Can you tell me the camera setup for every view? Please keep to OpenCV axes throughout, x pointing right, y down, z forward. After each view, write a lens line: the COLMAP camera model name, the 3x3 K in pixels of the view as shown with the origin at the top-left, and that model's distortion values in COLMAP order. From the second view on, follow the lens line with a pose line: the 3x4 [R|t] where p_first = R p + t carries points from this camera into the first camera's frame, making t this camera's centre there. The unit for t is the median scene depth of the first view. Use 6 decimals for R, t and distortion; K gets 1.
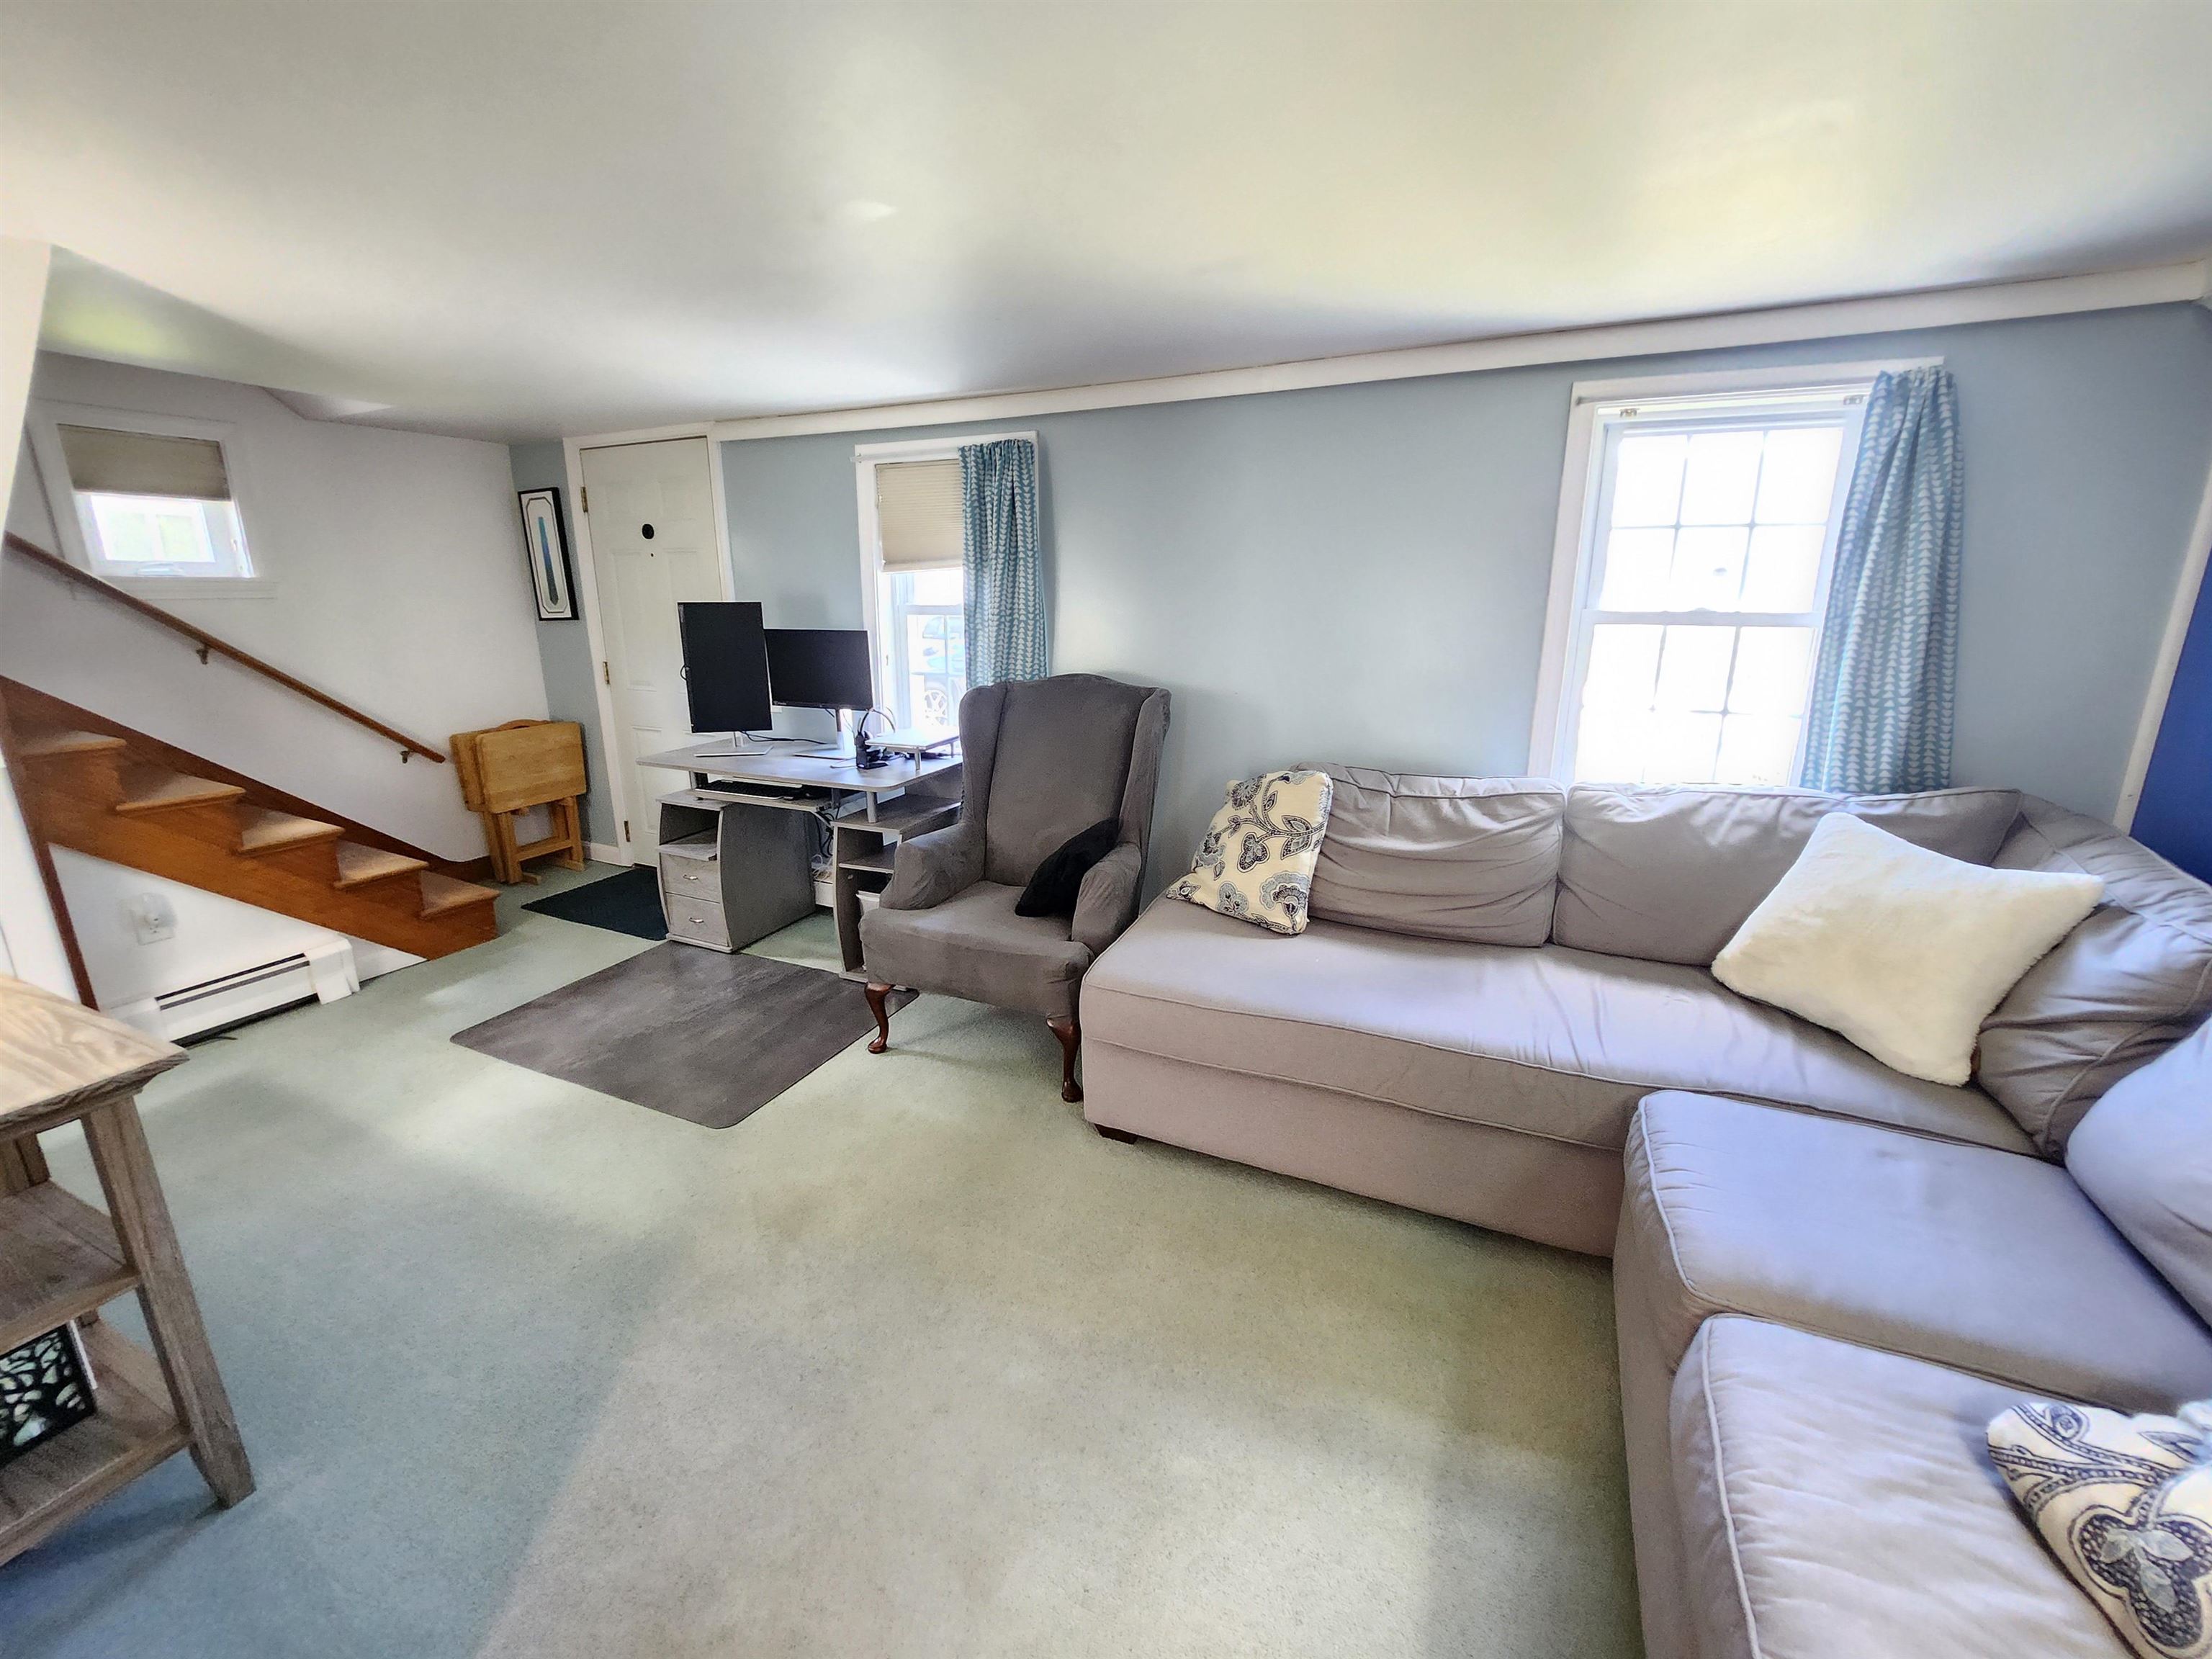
lens RADIAL K [[883.0, 0, 1106.5], [0, 883.0, 816.1], [0, 0, 1]] dist [-0.017135, -0.000627]
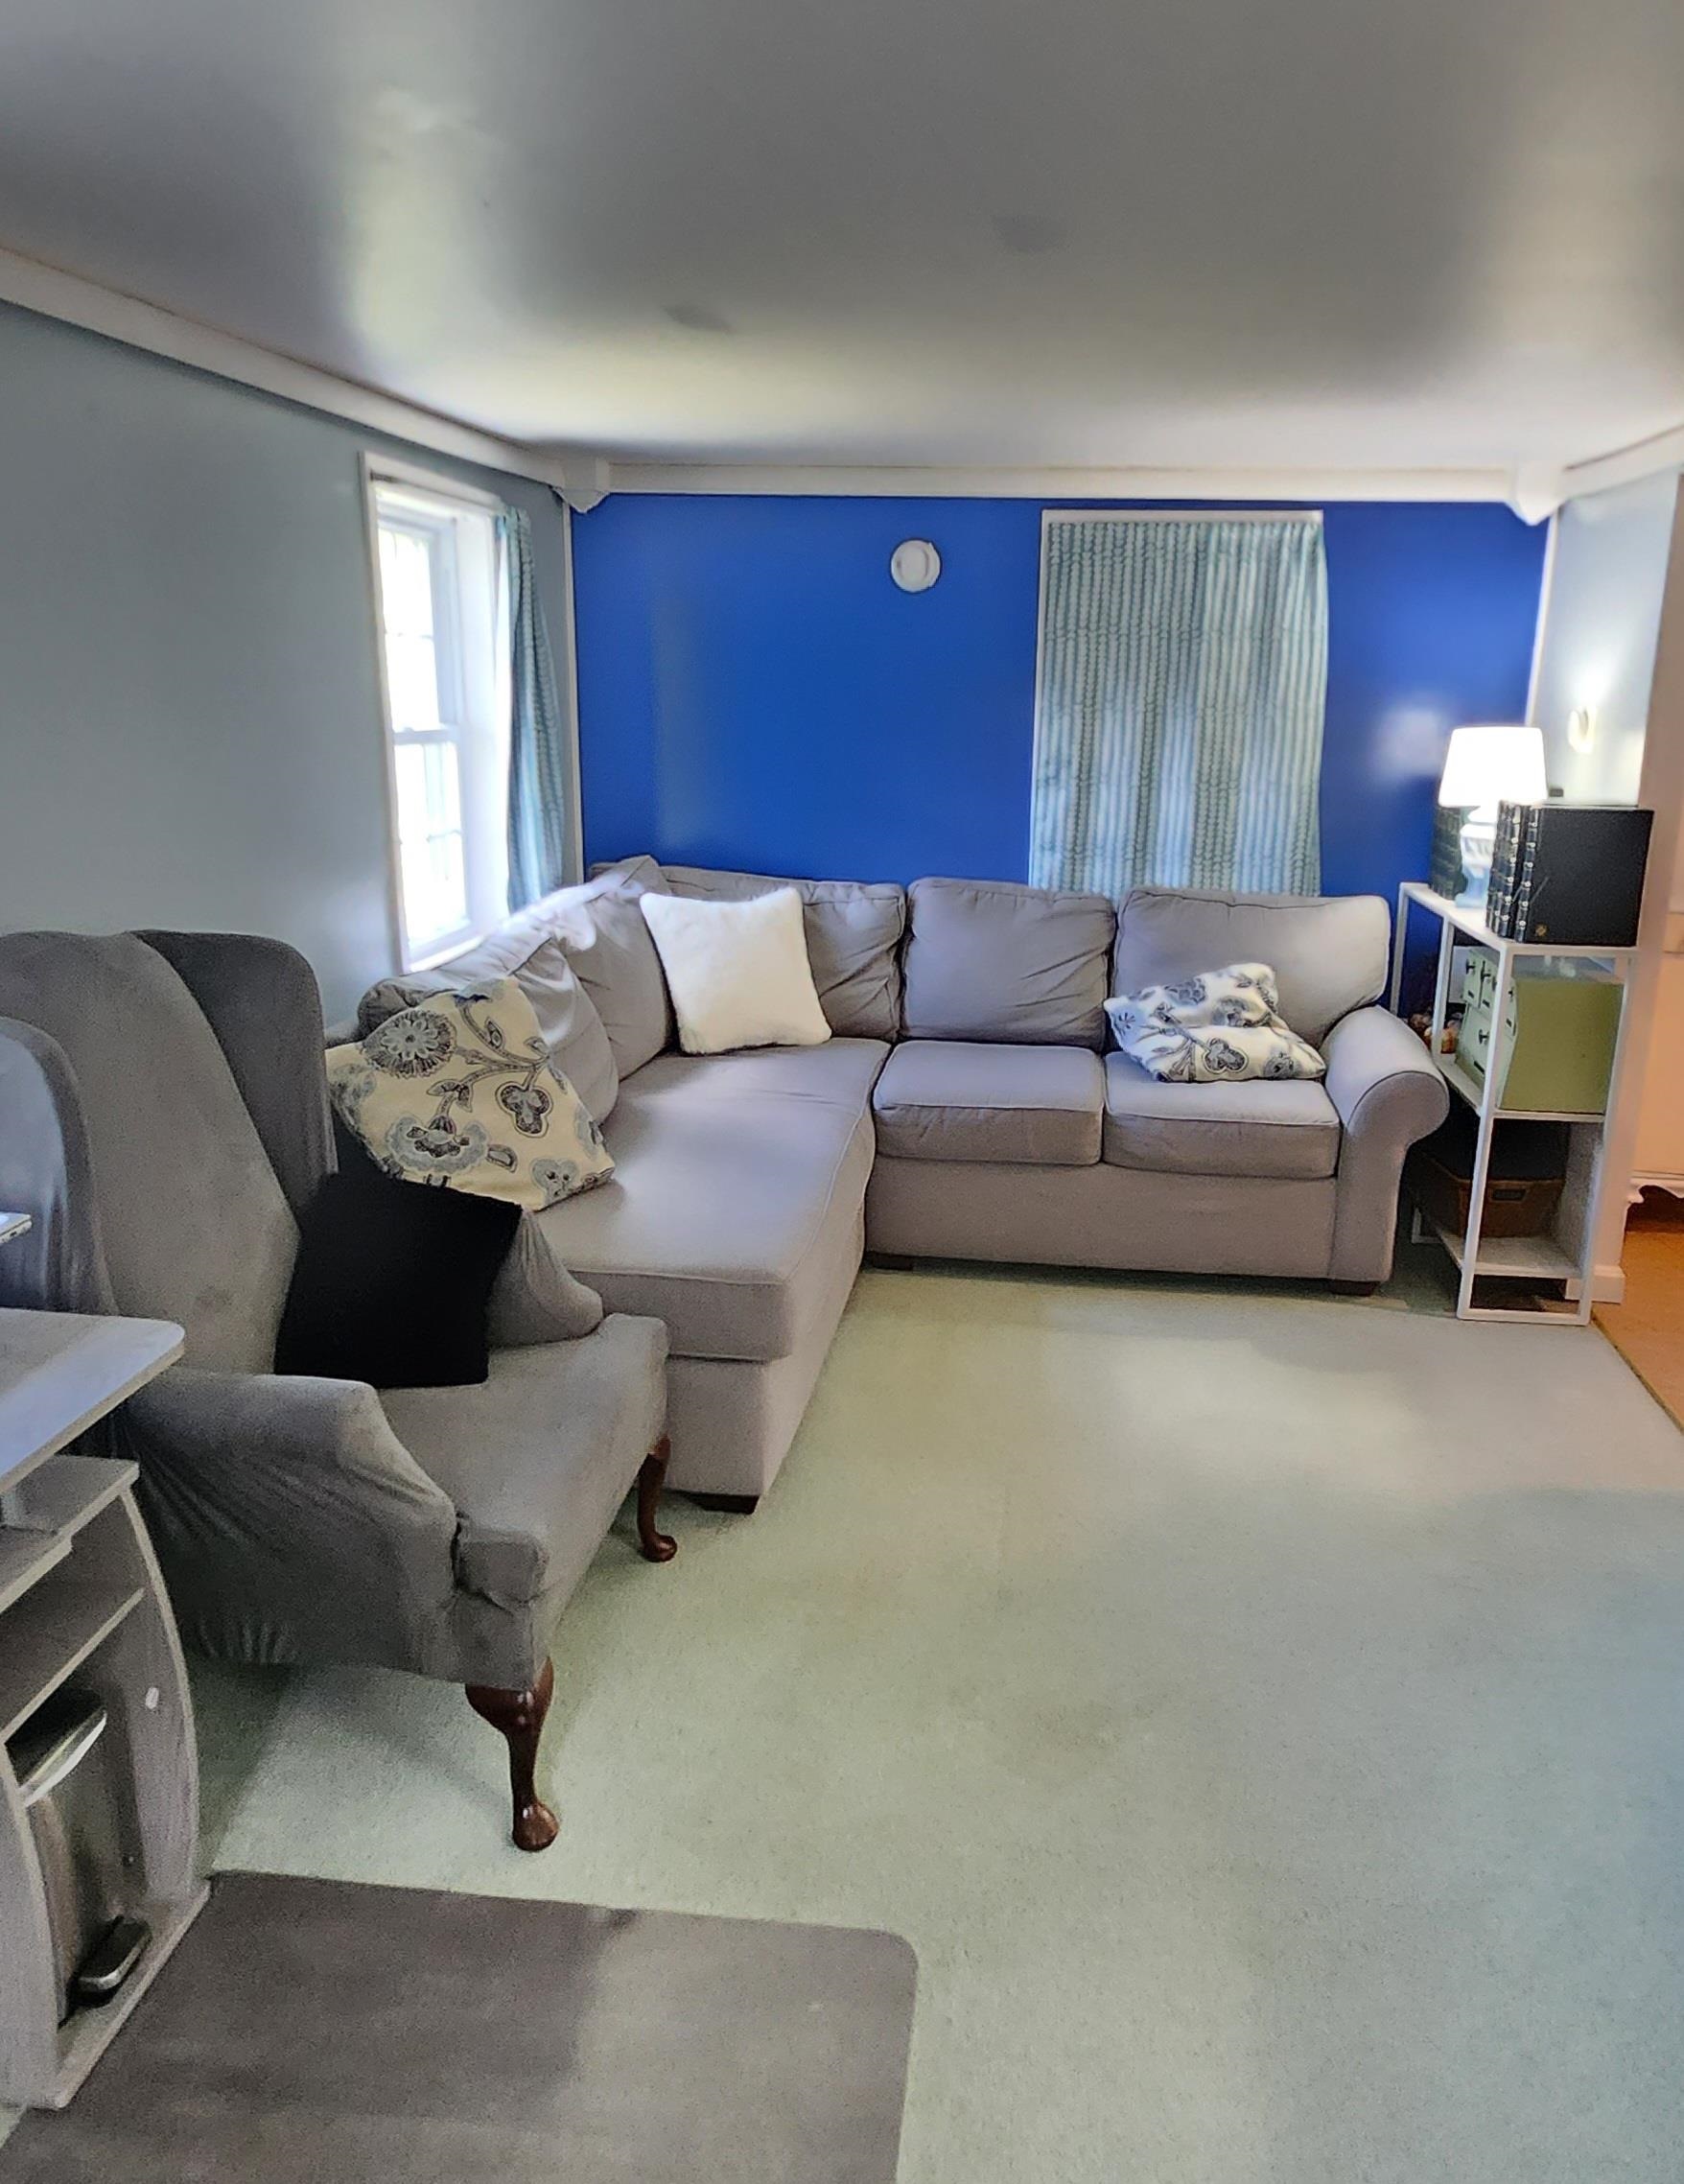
lens RADIAL K [[1559.9, 0, 842.0], [0, 1559.9, 1092.0], [0, 0, 1]] dist [-0.001067, -0.000214]
pose [[-0.291077, -0.246063, 0.924515, -0.792711], [0.224008, 0.921965, 0.315912, -0.230541], [-0.930105, 0.299053, -0.213243, 0.804046]]
